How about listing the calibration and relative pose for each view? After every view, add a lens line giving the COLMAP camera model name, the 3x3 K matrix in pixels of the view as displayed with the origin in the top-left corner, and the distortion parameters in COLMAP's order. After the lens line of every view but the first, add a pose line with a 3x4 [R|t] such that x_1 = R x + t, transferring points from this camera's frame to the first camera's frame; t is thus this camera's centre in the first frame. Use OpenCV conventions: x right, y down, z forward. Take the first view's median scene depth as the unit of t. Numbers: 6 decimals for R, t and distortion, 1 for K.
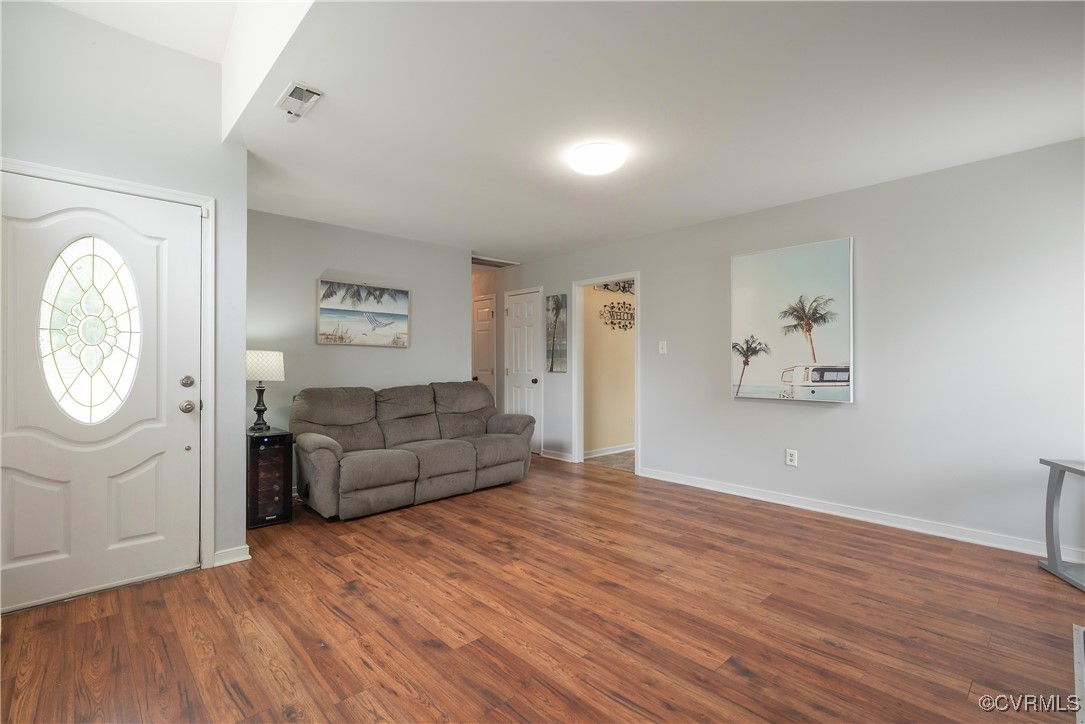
lens RADIAL K [[487.9, 0, 536.3], [0, 487.9, 363.0], [0, 0, 1]] dist [-0.001879, 0.000078]
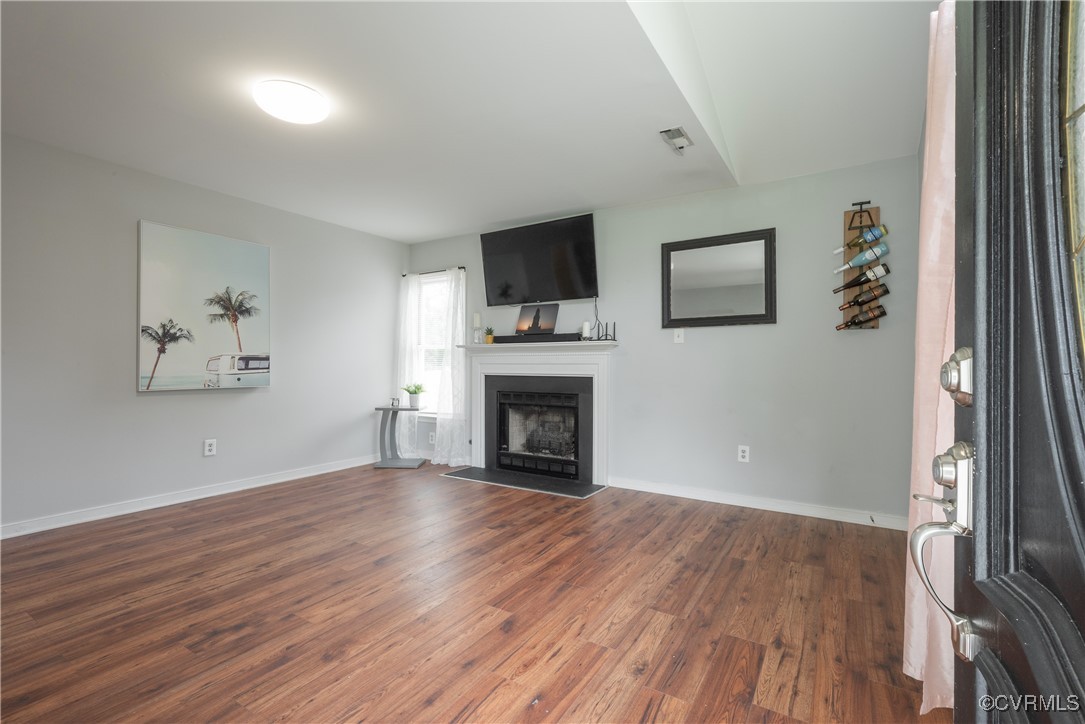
lens RADIAL K [[482.1, 0, 542.0], [0, 482.1, 362.3], [0, 0, 1]] dist [0.001363, -0.000380]
pose [[-0.250160, 0.002104, 0.968202, -0.682595], [-0.003406, 0.999990, -0.003053, 0.025207], [-0.968199, -0.004061, -0.250150, 0.683974]]
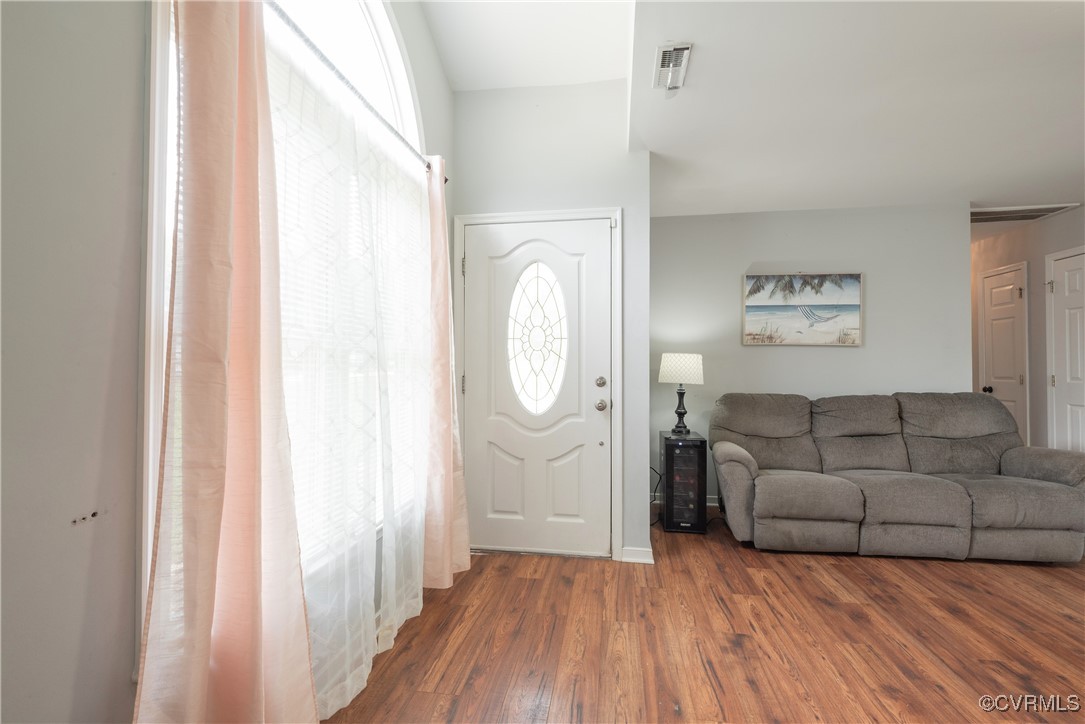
lens RADIAL K [[482.1, 0, 542.0], [0, 482.1, 362.3], [0, 0, 1]] dist [0.001363, -0.000380]
pose [[0.623519, -0.010354, -0.781740, 0.032502], [-0.000974, 0.999901, -0.014021, 0.007808], [0.781808, 0.009504, 0.623447, 0.183161]]
